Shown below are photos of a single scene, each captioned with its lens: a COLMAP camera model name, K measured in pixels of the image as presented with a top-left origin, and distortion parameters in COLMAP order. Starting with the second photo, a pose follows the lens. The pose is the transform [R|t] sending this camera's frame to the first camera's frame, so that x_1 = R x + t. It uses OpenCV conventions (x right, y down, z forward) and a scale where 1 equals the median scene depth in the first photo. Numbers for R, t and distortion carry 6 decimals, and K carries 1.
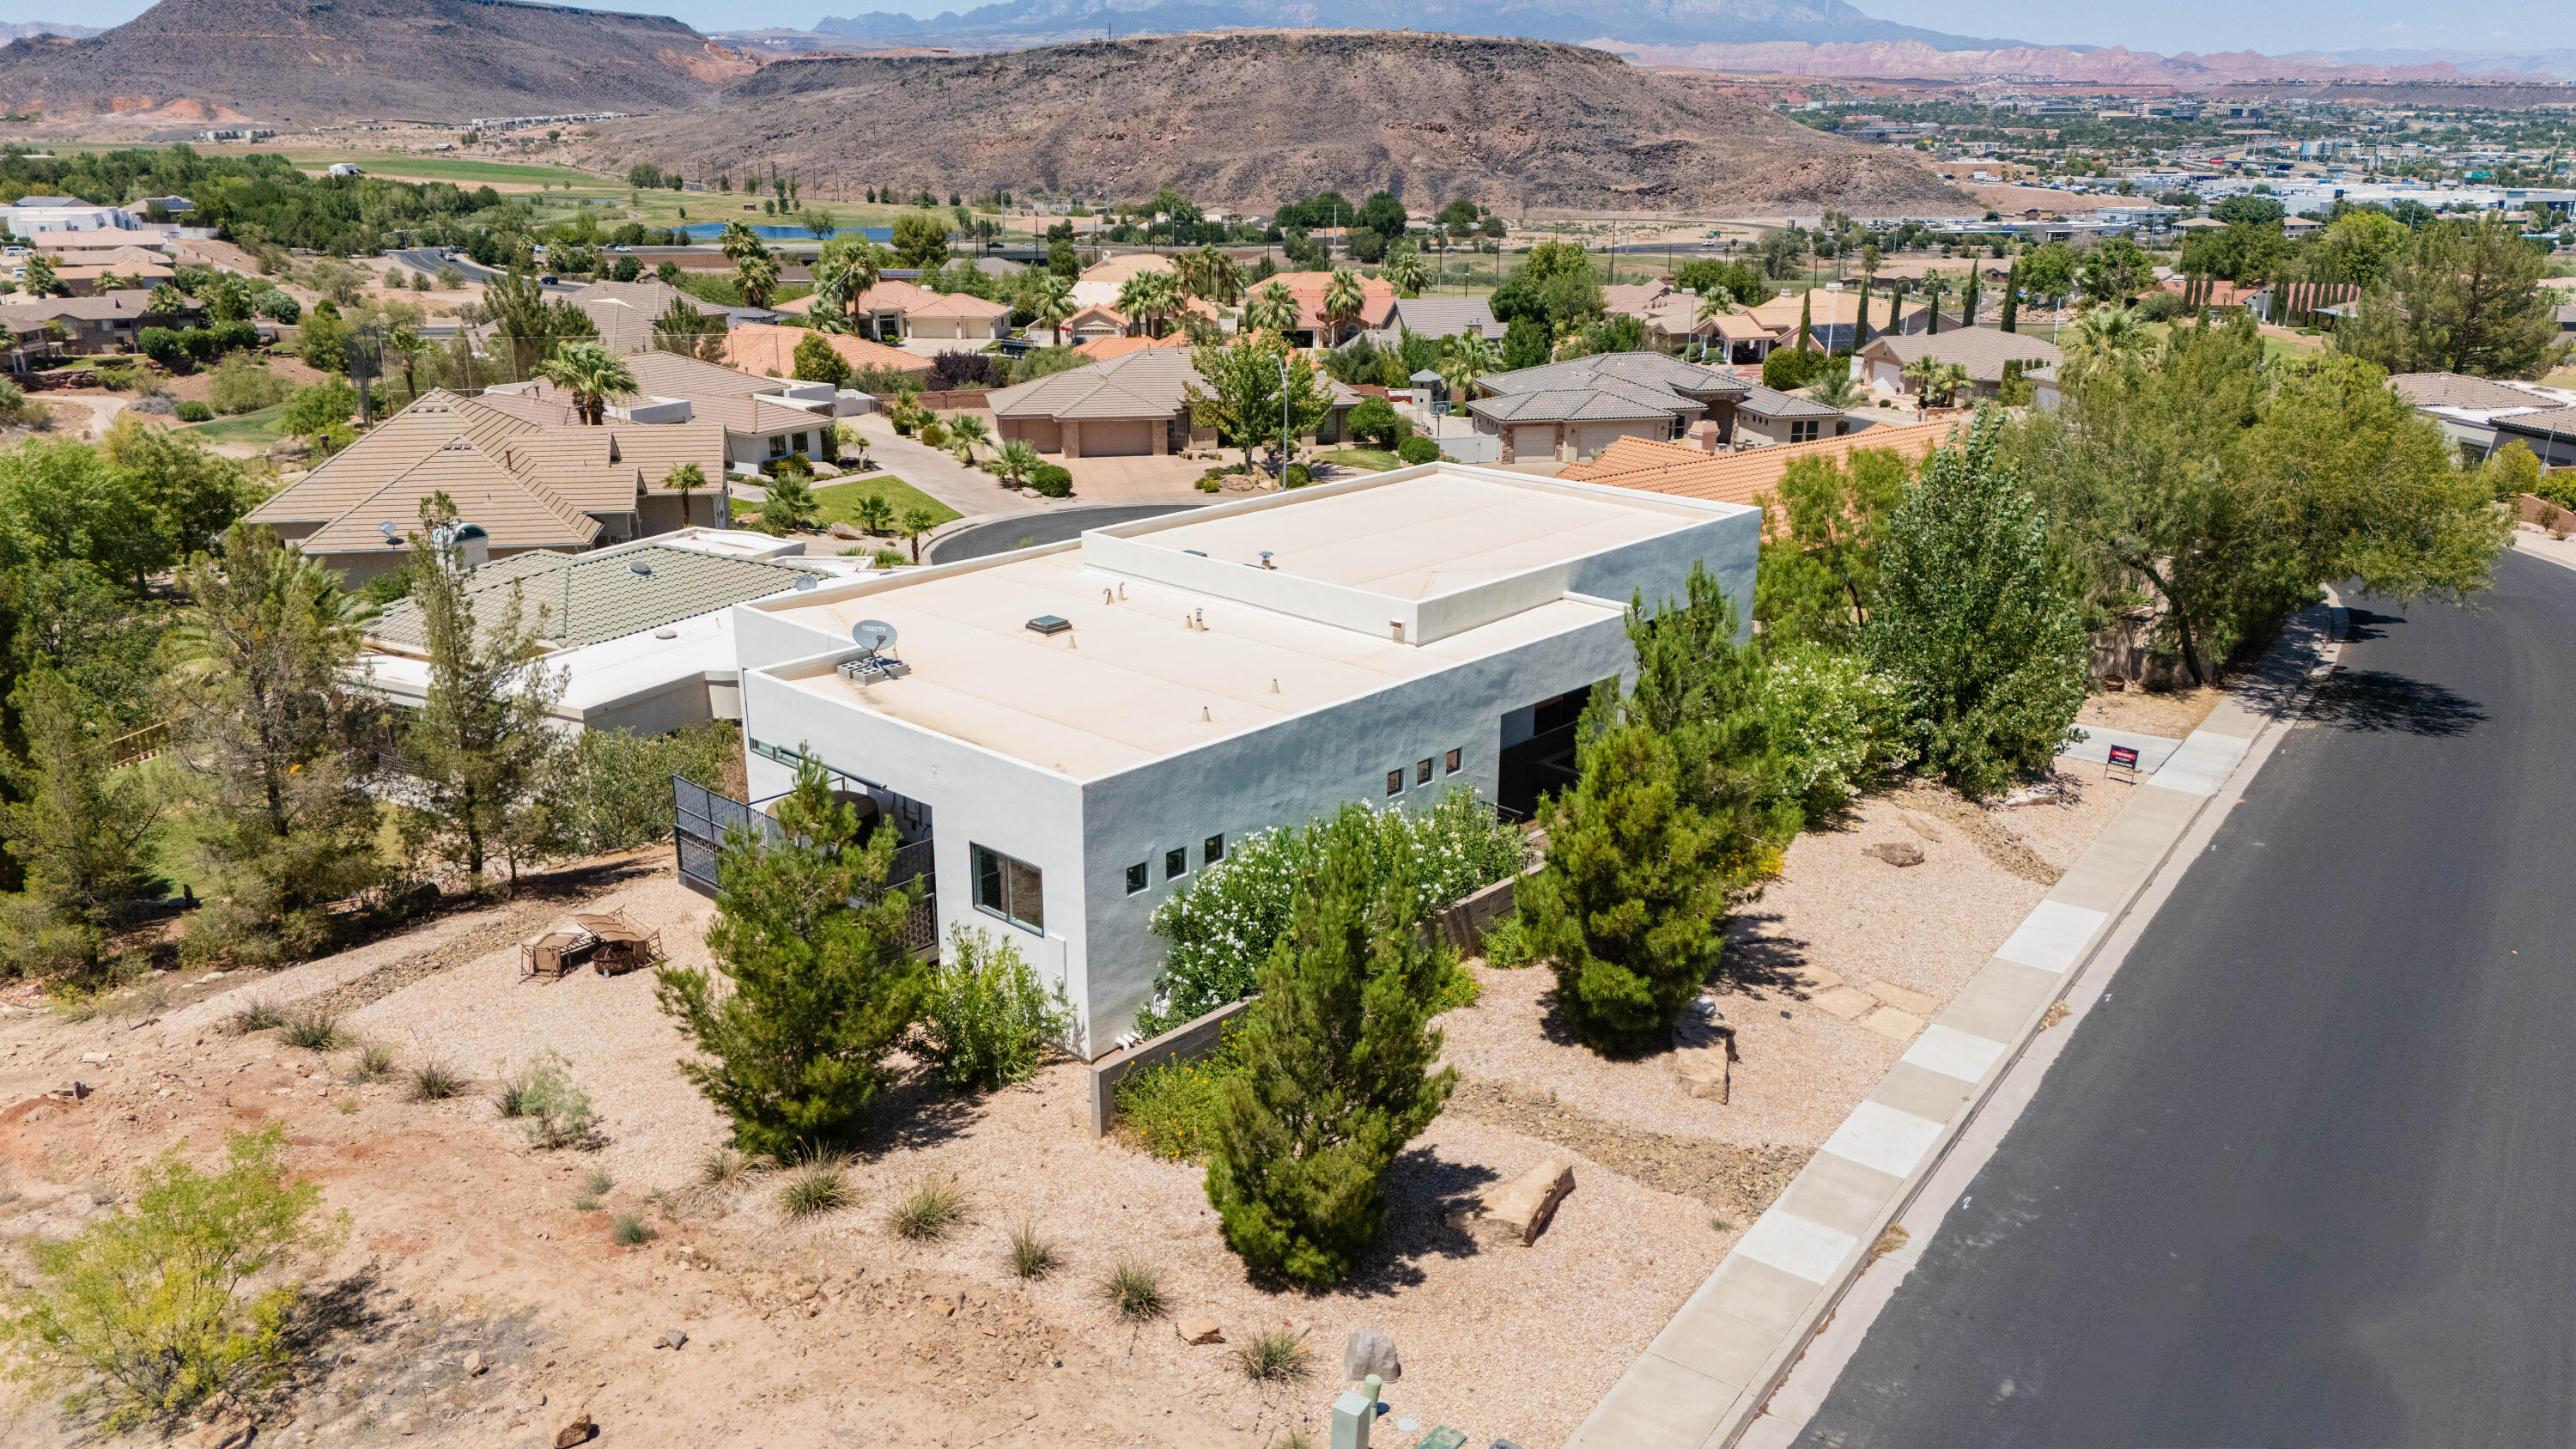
lens RADIAL K [[1887.4, 0, 1288.0], [0, 1887.4, 724.5], [0, 0, 1]] dist [0.055416, -0.042199]
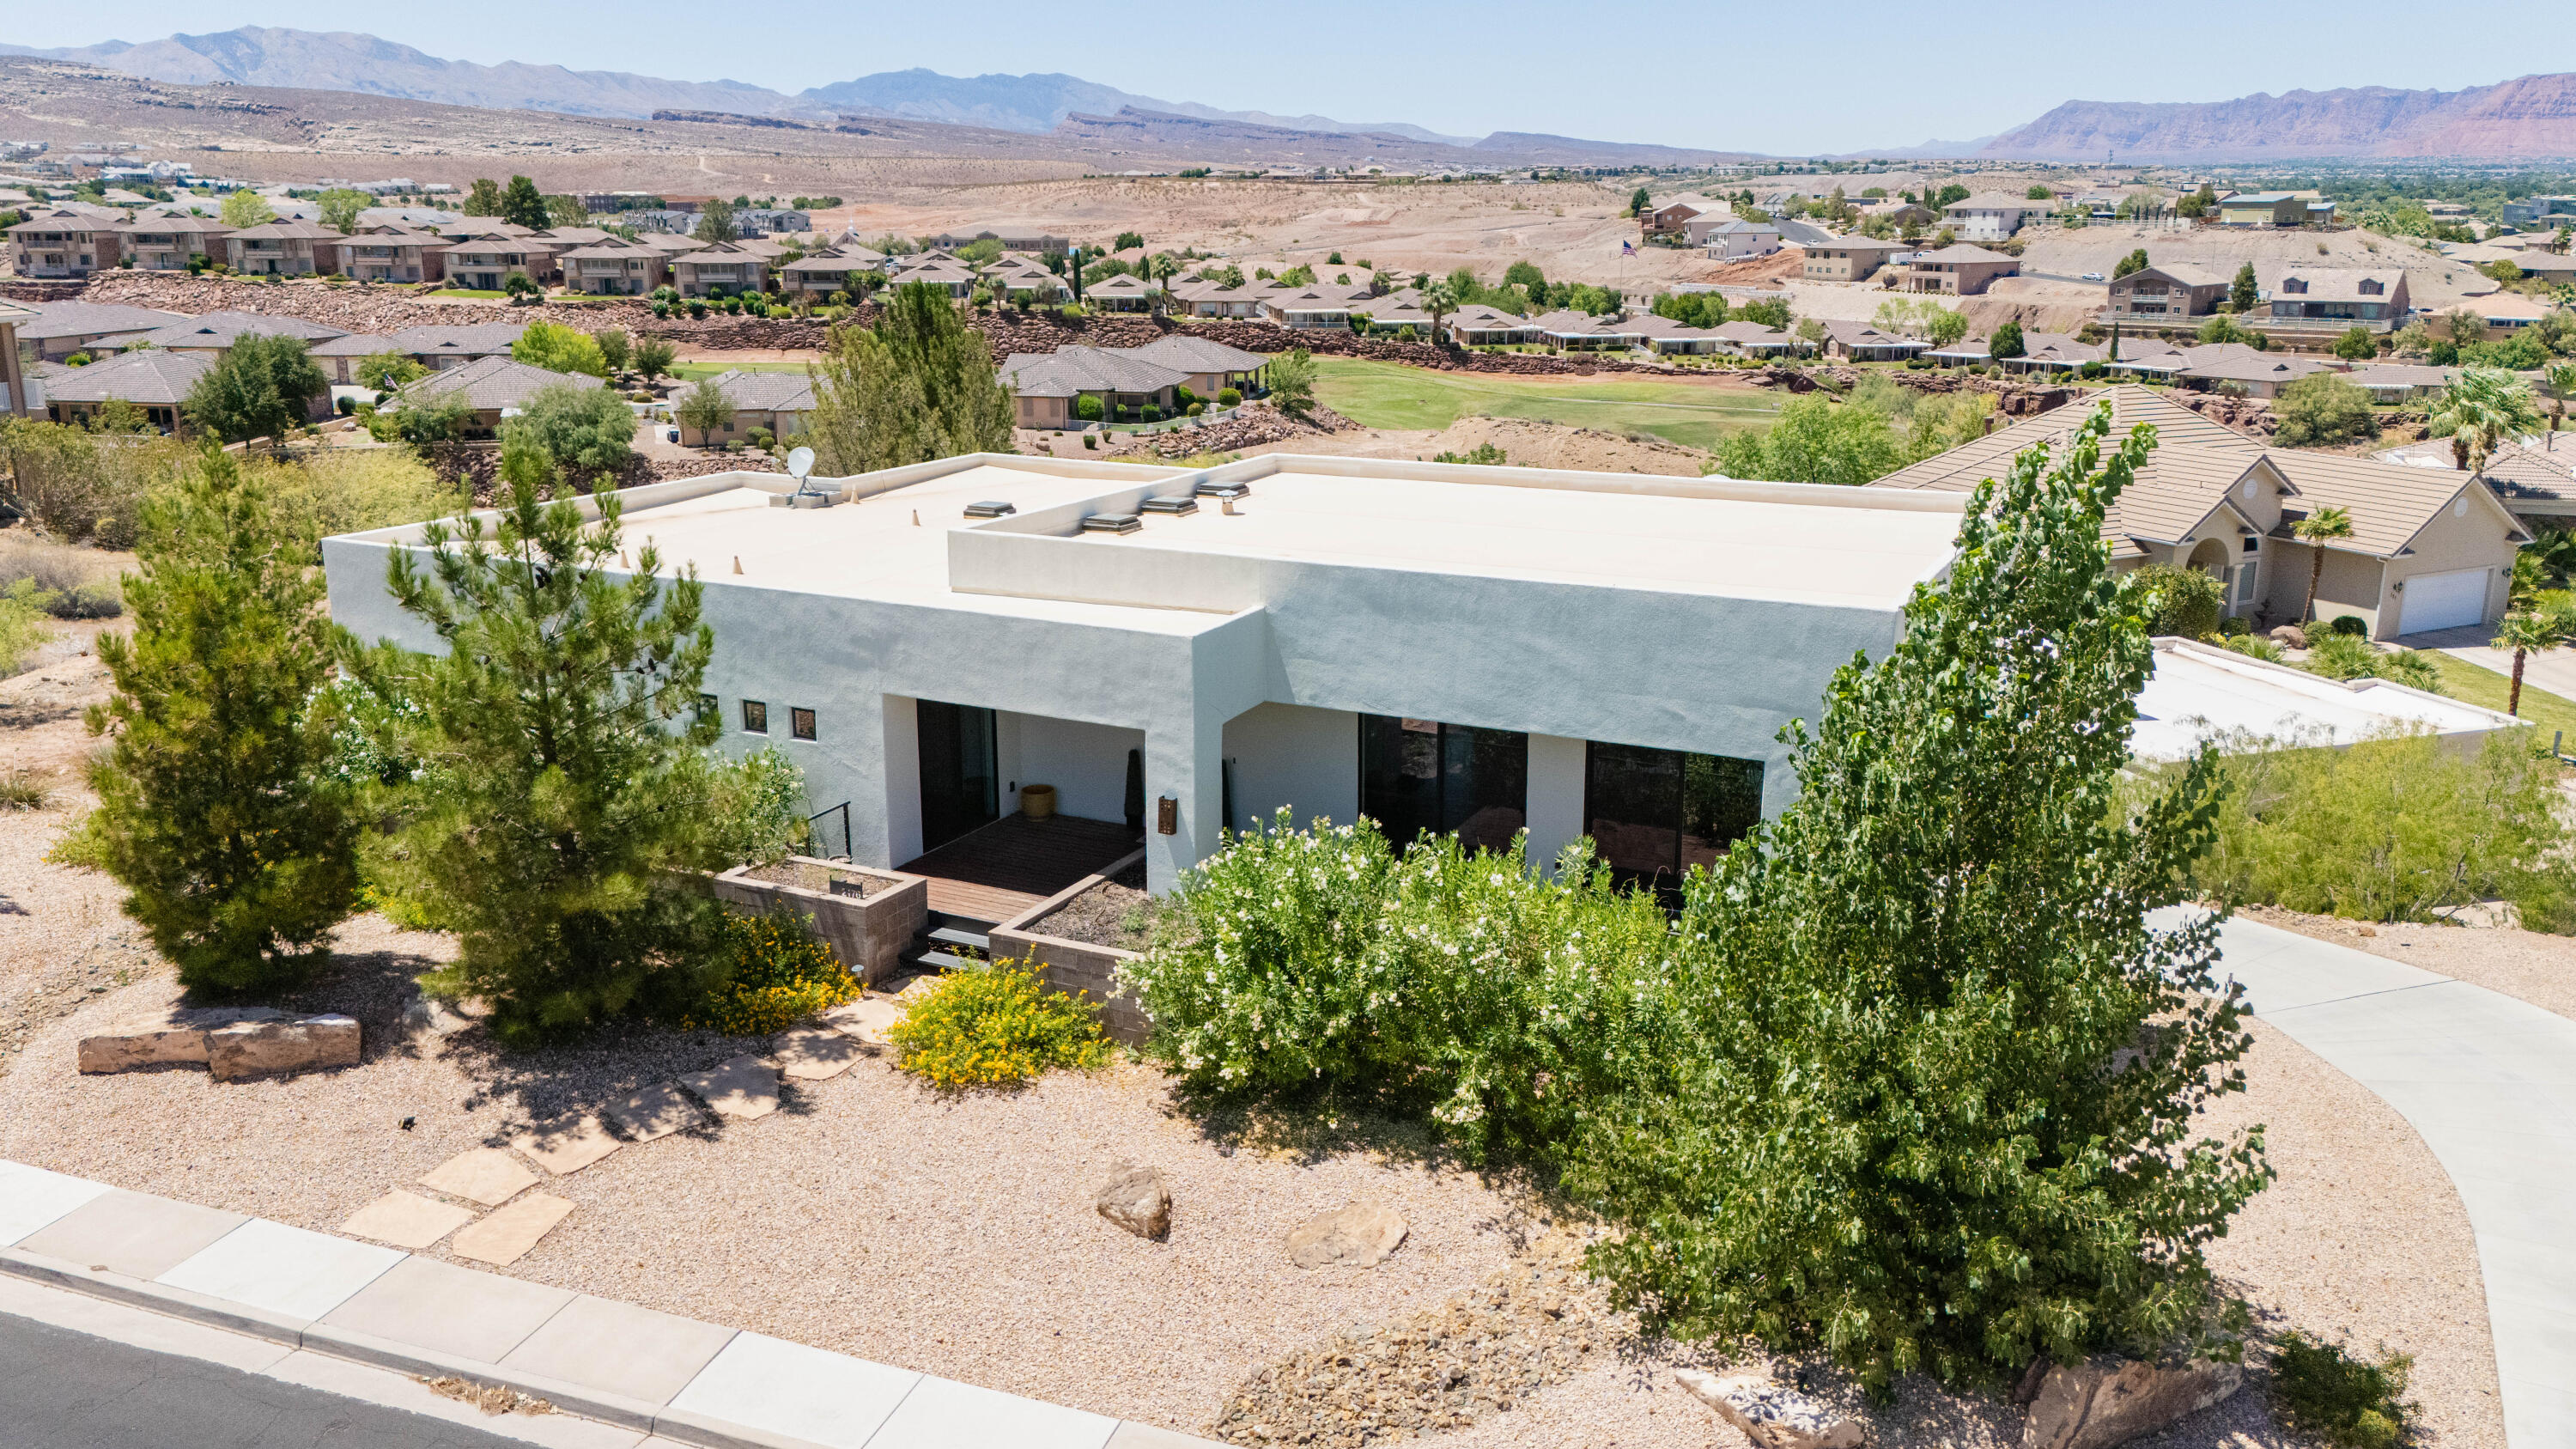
lens RADIAL K [[2034.5, 0, 1288.0], [0, 2034.5, 724.5], [0, 0, 1]] dist [0.059448, -0.057043]
pose [[0.275029, 0.240364, -0.930905, 0.202875], [-0.290259, 0.943823, 0.157945, -0.037081], [0.916574, 0.226764, 0.329347, 0.210207]]
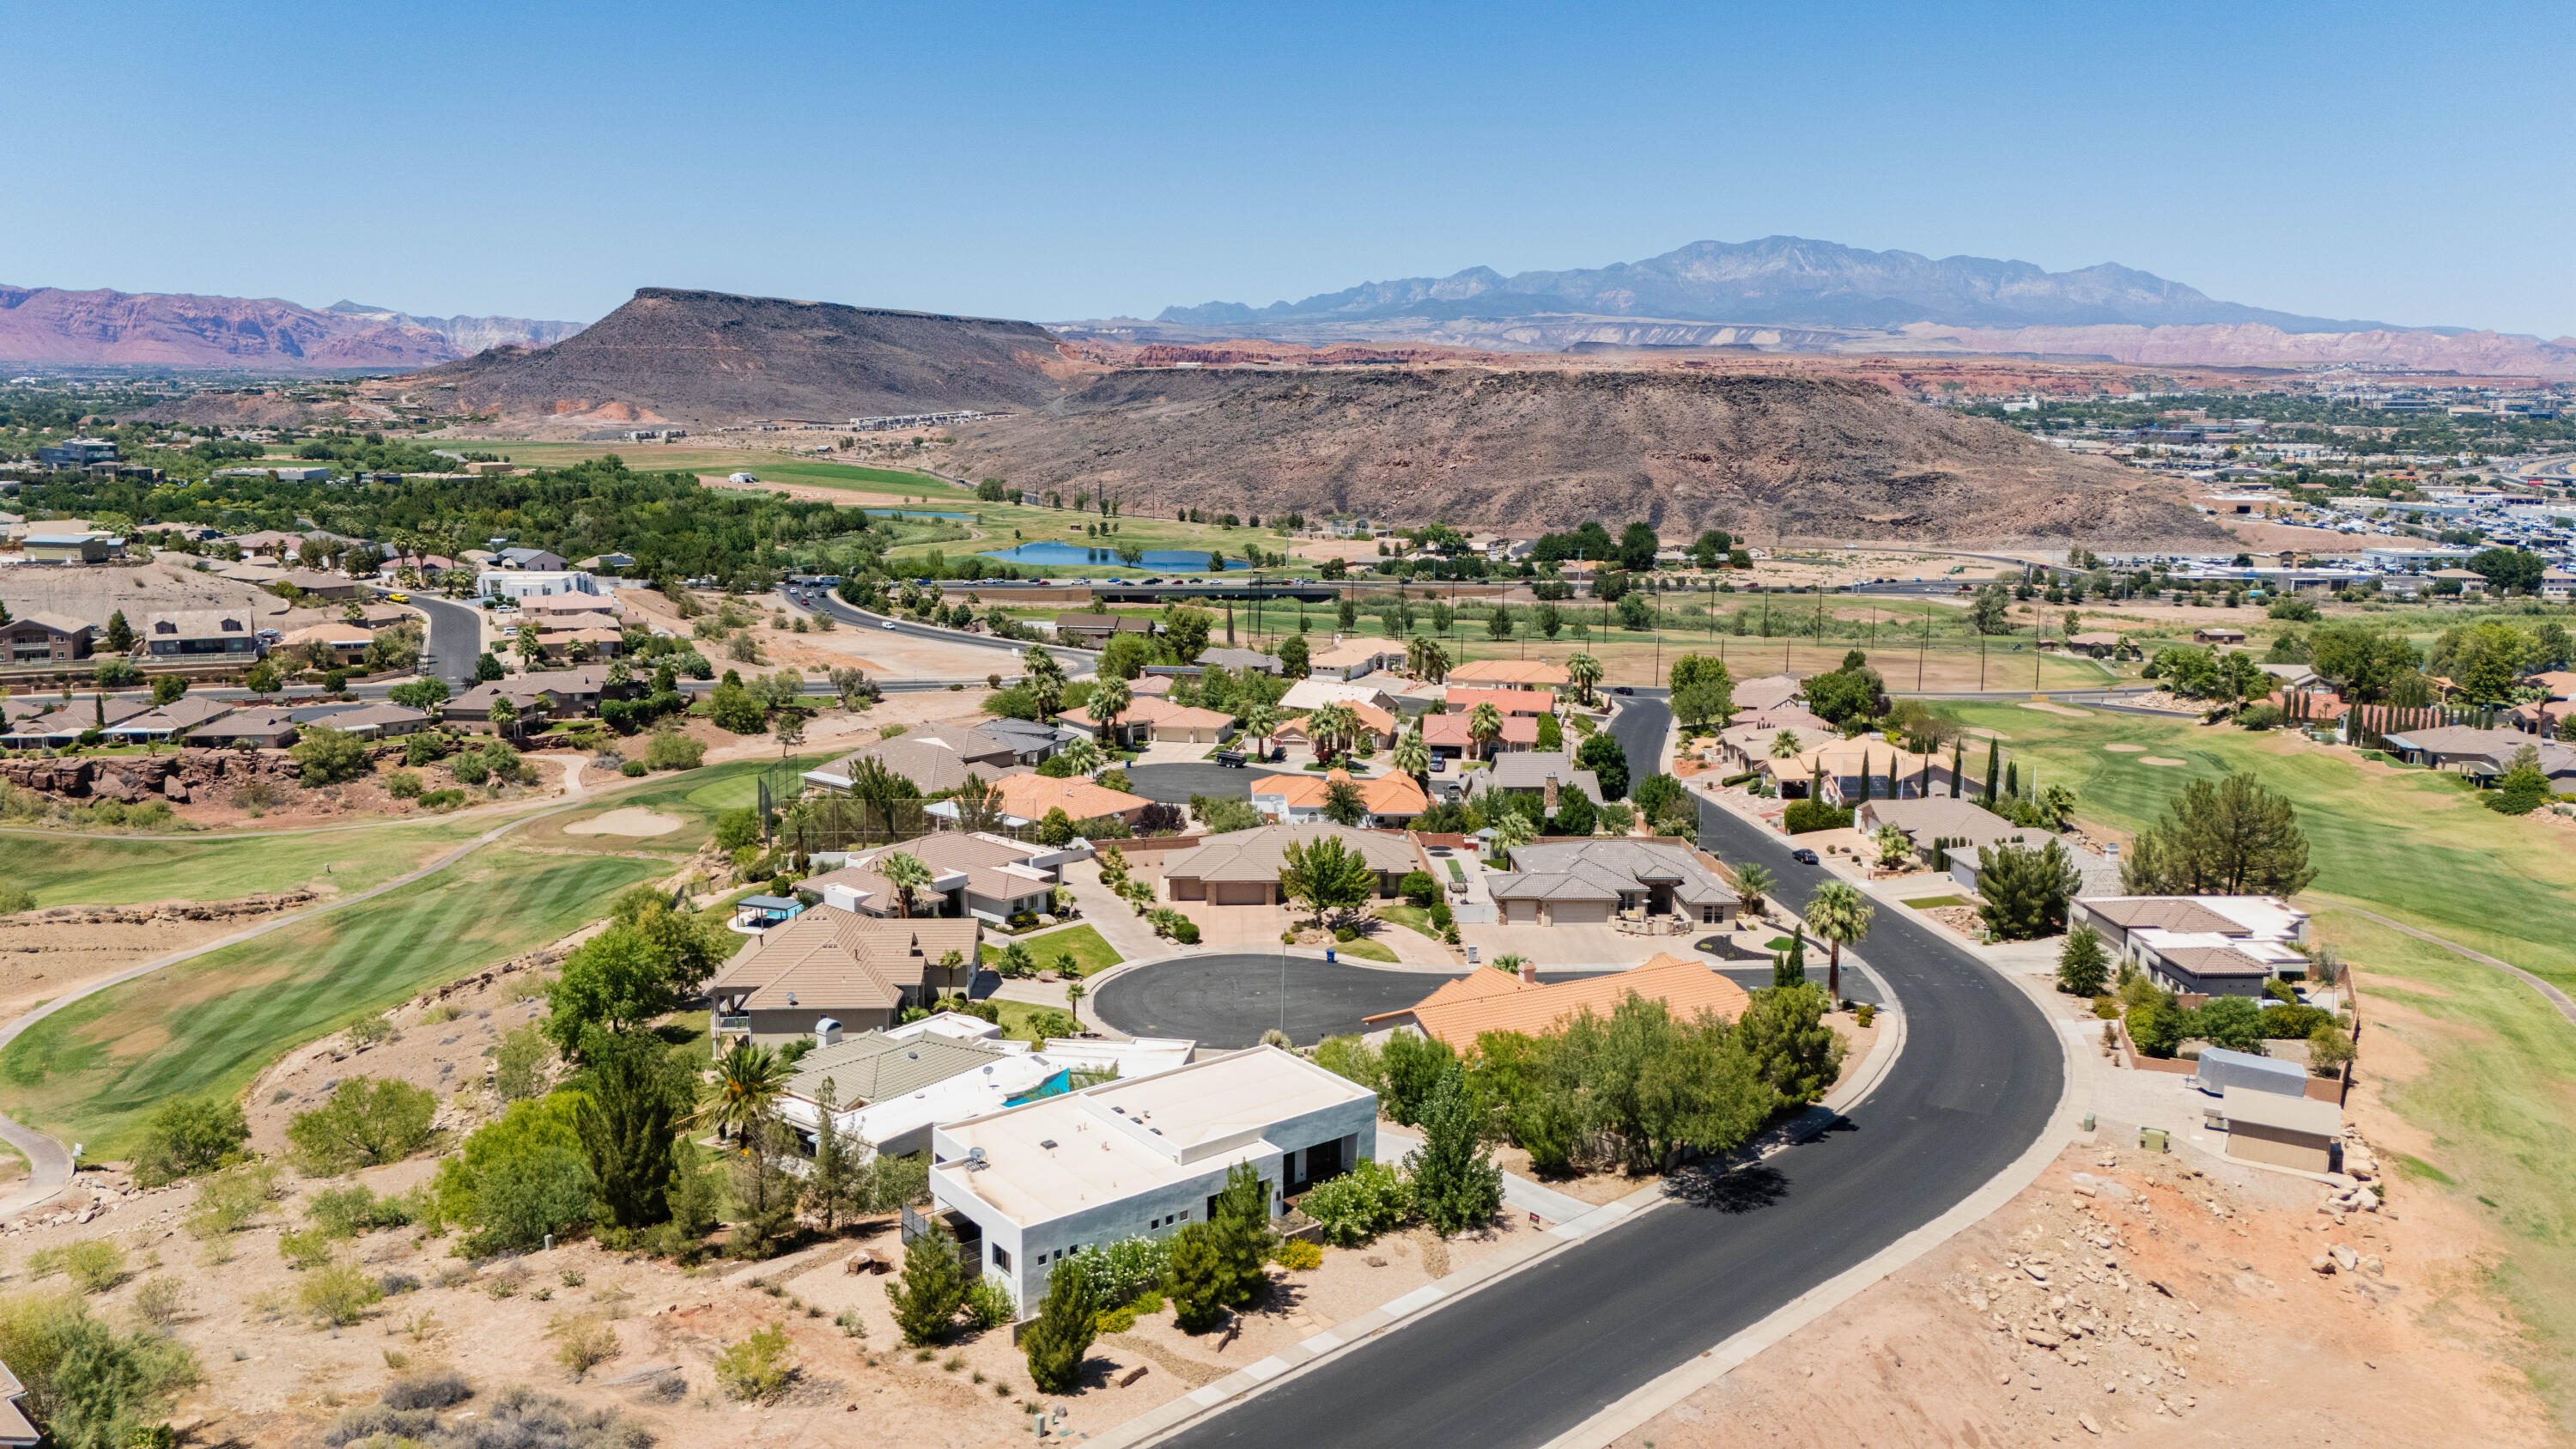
lens RADIAL K [[1871.0, 0, 1288.0], [0, 1871.0, 724.5], [0, 0, 1]] dist [0.092998, -0.113626]
pose [[0.986985, 0.032048, -0.157589, 0.145045], [-0.053537, 0.989524, -0.134072, -0.073159], [0.151641, 0.140764, 0.978361, -0.385274]]
